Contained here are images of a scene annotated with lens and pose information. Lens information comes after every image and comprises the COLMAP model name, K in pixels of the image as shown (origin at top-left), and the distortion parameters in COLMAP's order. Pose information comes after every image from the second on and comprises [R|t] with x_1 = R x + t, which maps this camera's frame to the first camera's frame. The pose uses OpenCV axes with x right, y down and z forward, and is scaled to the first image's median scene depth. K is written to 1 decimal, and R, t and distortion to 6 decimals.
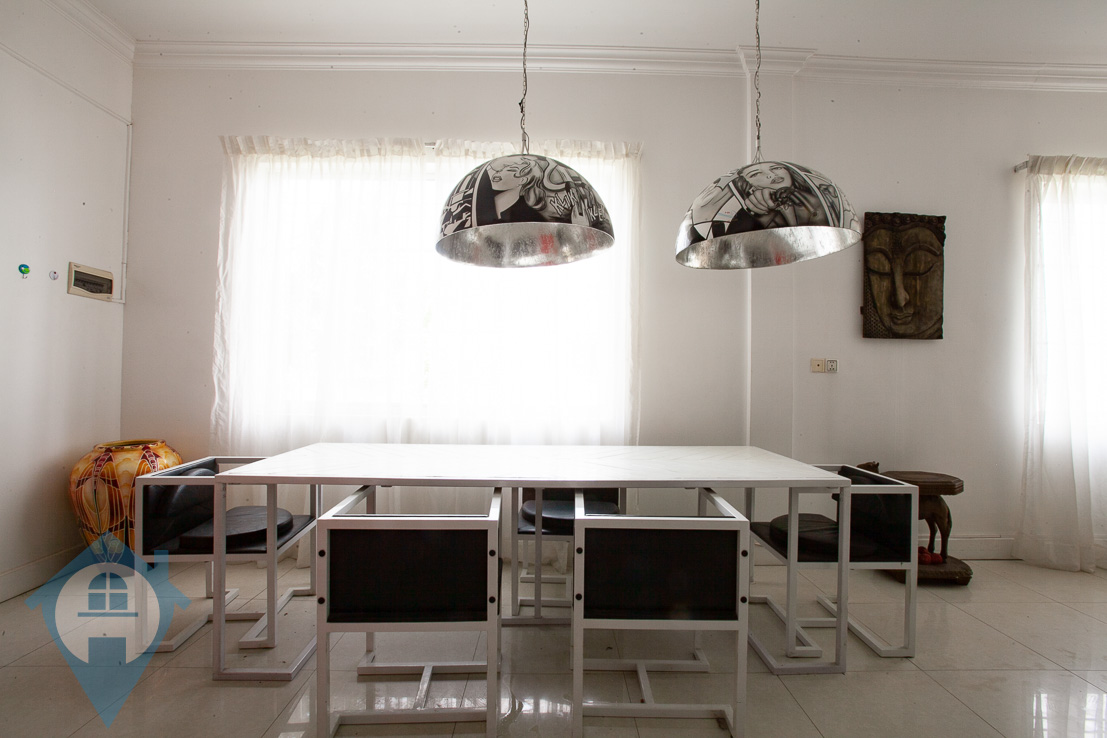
lens RADIAL K [[521.3, 0, 561.8], [0, 521.3, 368.7], [0, 0, 1]] dist [-0.069857, 0.039597]
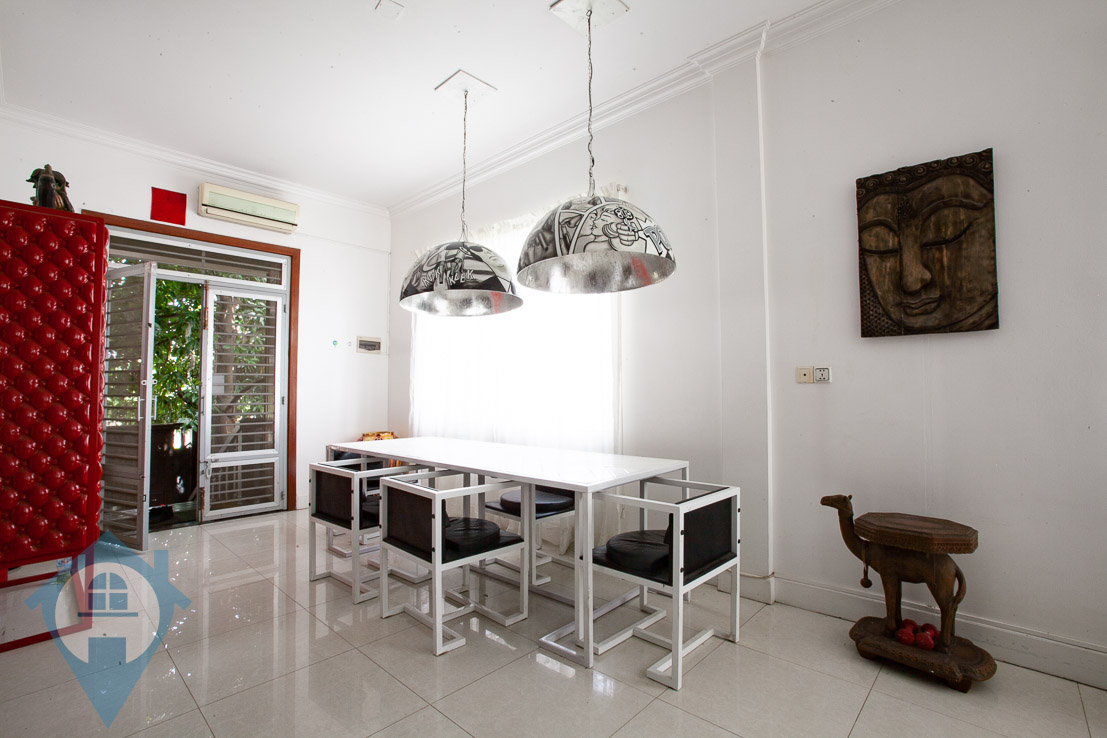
lens RADIAL K [[521.3, 0, 561.8], [0, 521.3, 368.7], [0, 0, 1]] dist [-0.069857, 0.039597]
pose [[0.712345, -0.047764, -0.700202, 0.810952], [0.019842, 0.998653, -0.047936, 0.016076], [0.701549, 0.020254, 0.712334, 0.116068]]
